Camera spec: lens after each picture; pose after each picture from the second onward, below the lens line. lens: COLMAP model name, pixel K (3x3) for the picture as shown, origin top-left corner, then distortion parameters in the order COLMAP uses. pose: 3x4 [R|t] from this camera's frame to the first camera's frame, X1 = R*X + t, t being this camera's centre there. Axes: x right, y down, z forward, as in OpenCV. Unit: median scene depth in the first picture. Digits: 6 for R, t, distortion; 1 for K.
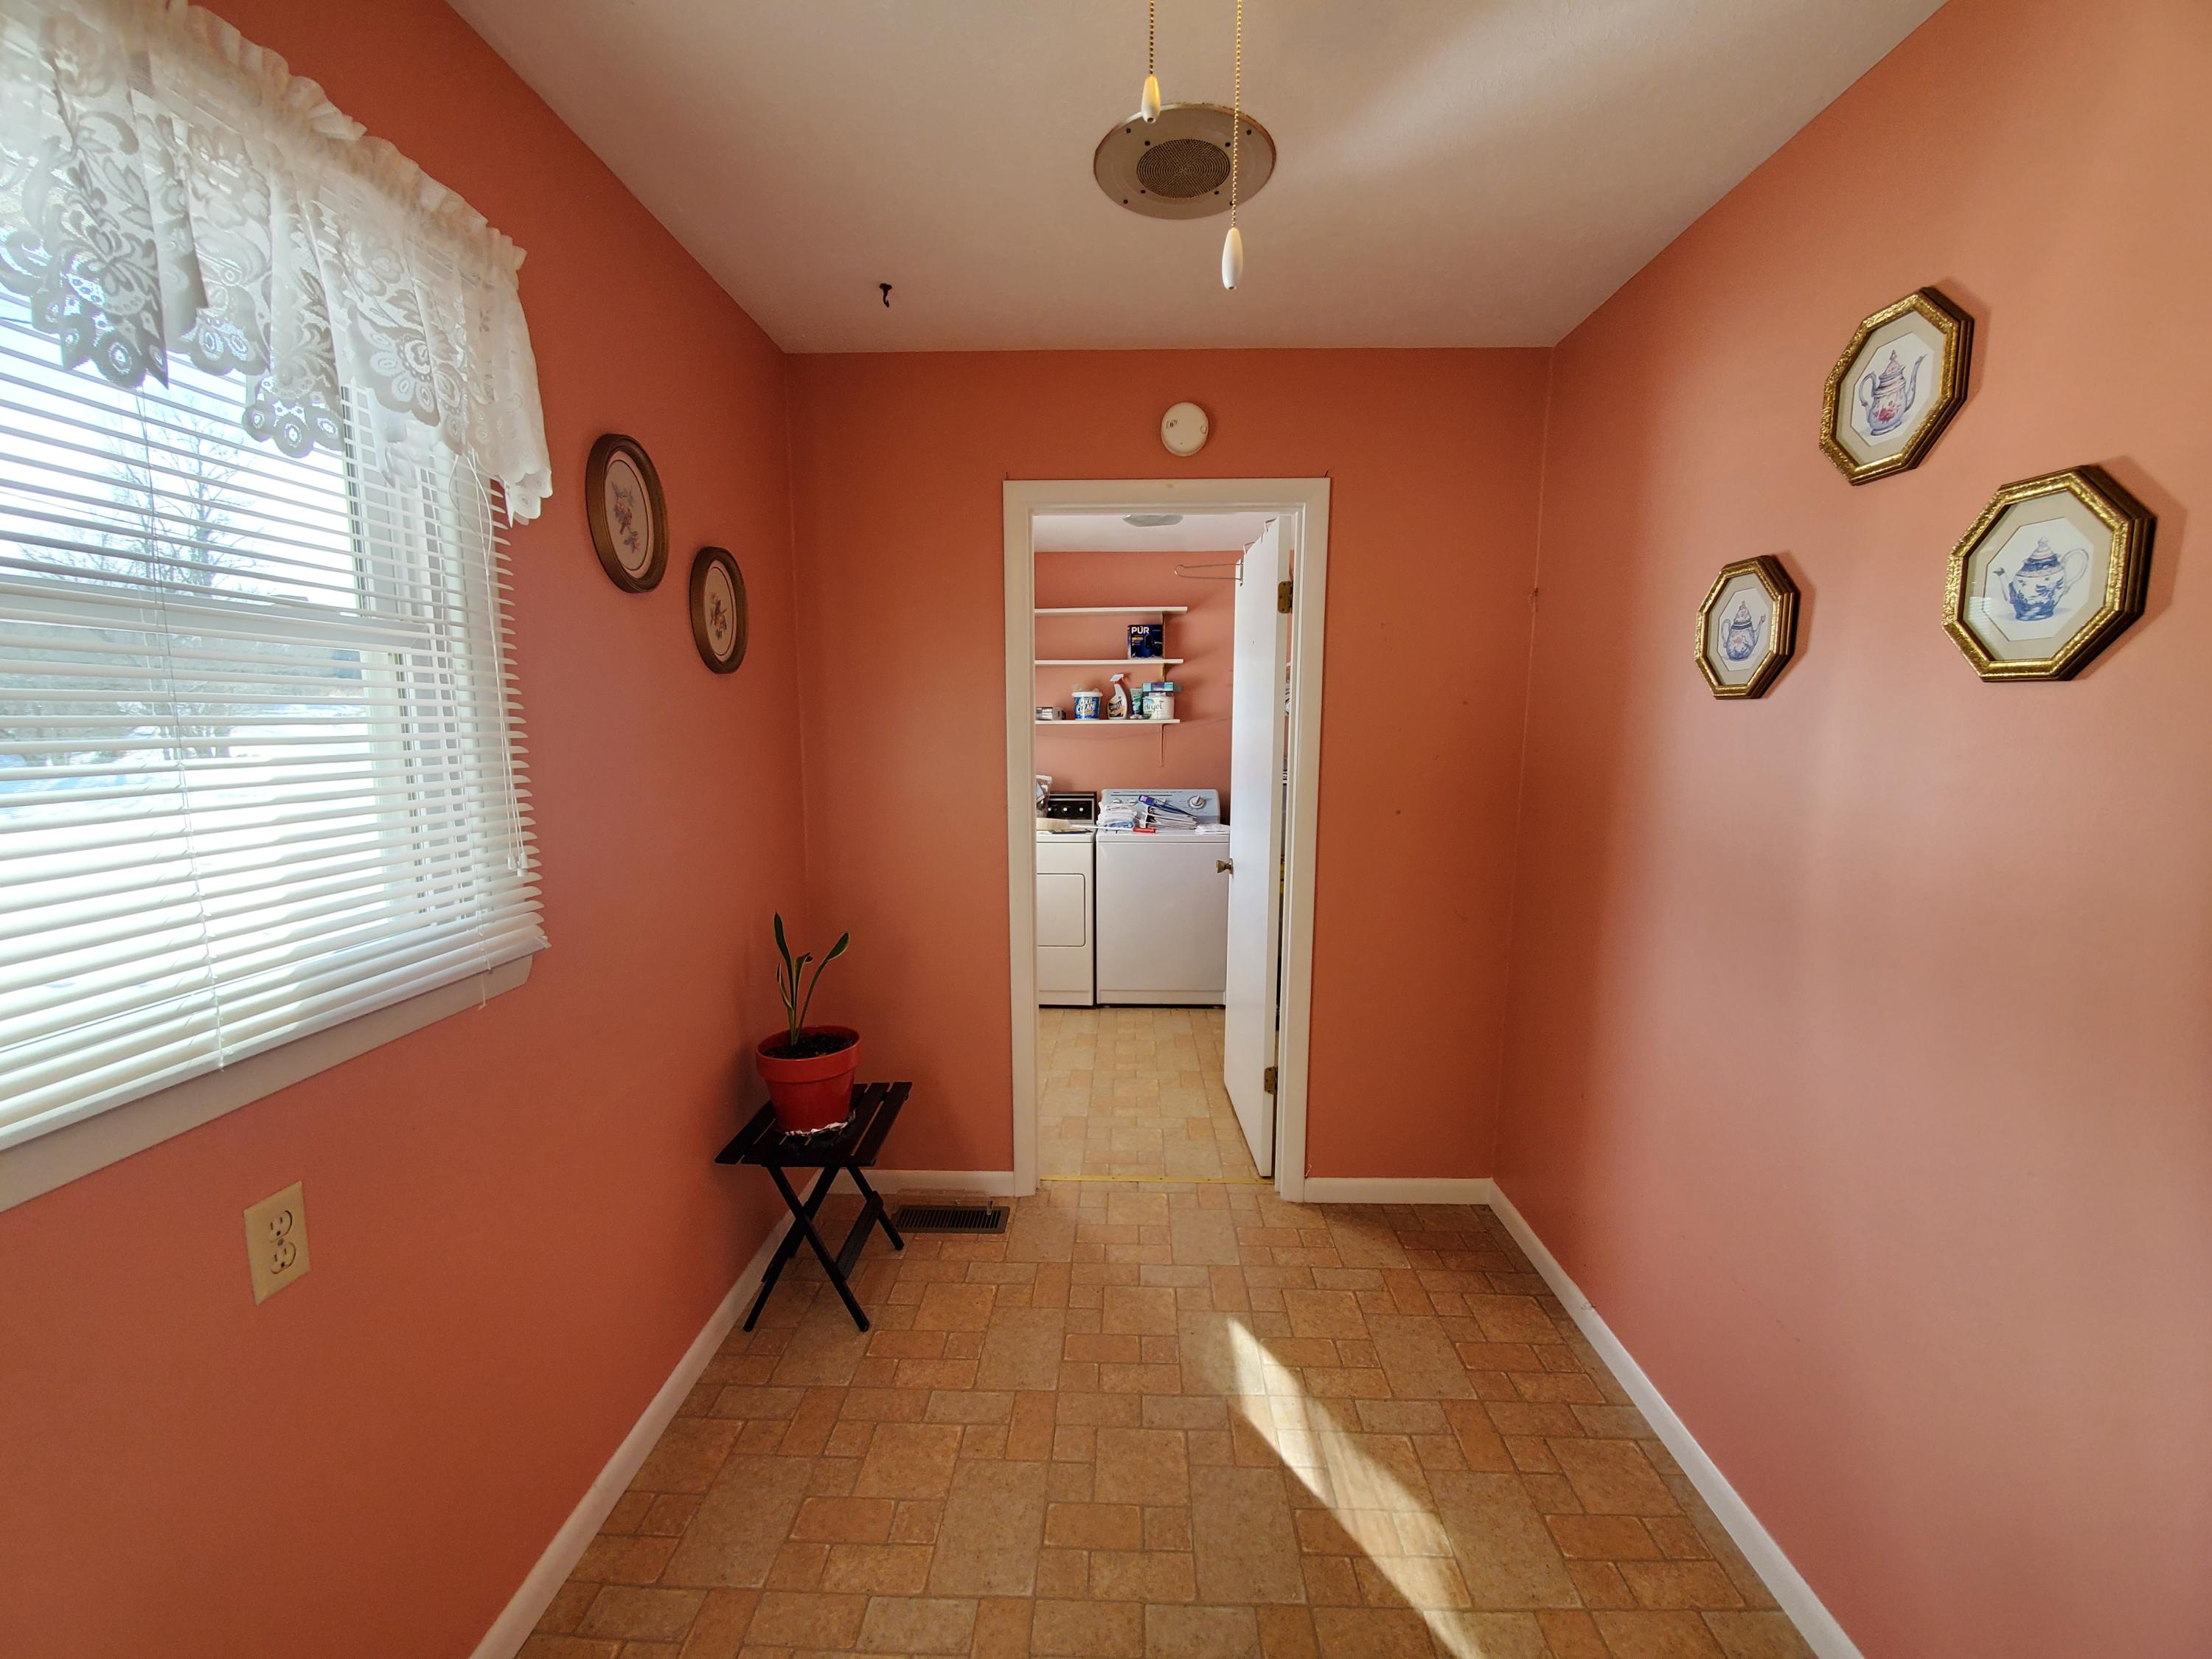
lens RADIAL K [[878.3, 0, 1102.7], [0, 878.3, 836.3], [0, 0, 1]] dist [-0.022216, -0.002872]
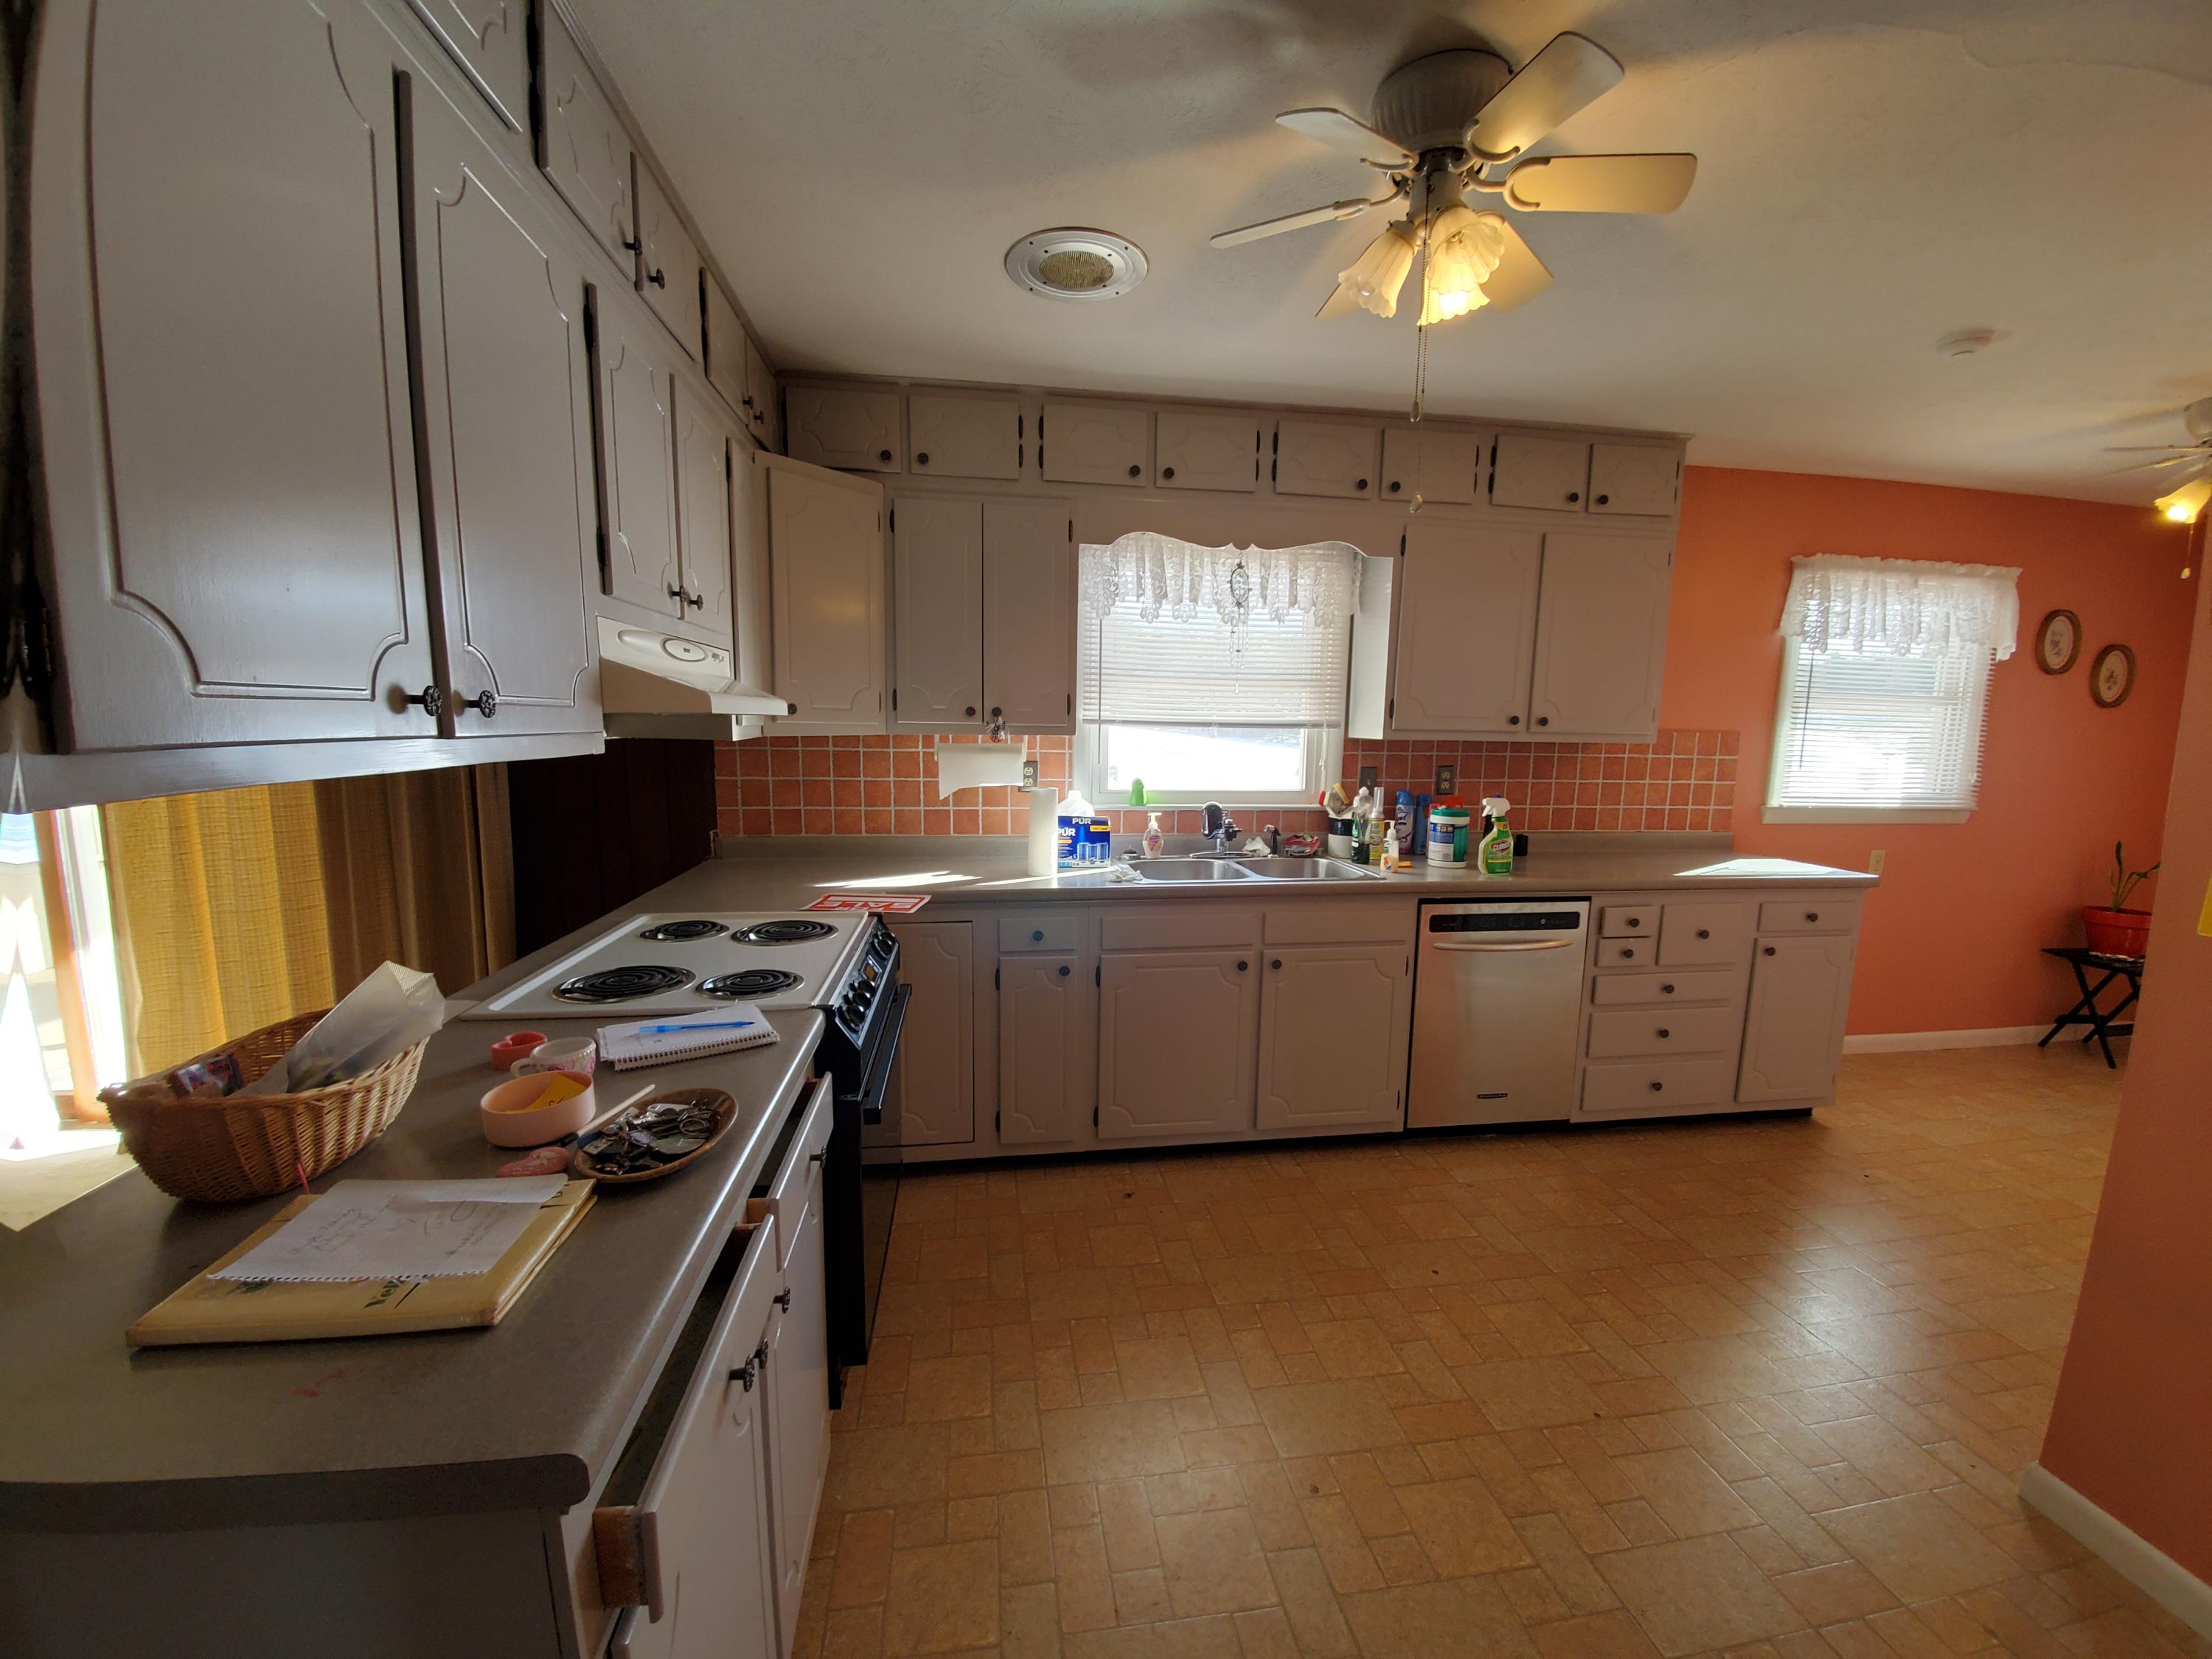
lens RADIAL K [[878.3, 0, 1109.3], [0, 878.3, 835.4], [0, 0, 1]] dist [-0.022216, -0.002872]
pose [[0.183779, 0.144069, -0.972353, 1.060423], [-0.141145, 0.982818, 0.118943, 0.189758], [0.972781, 0.115383, 0.200955, -1.558549]]
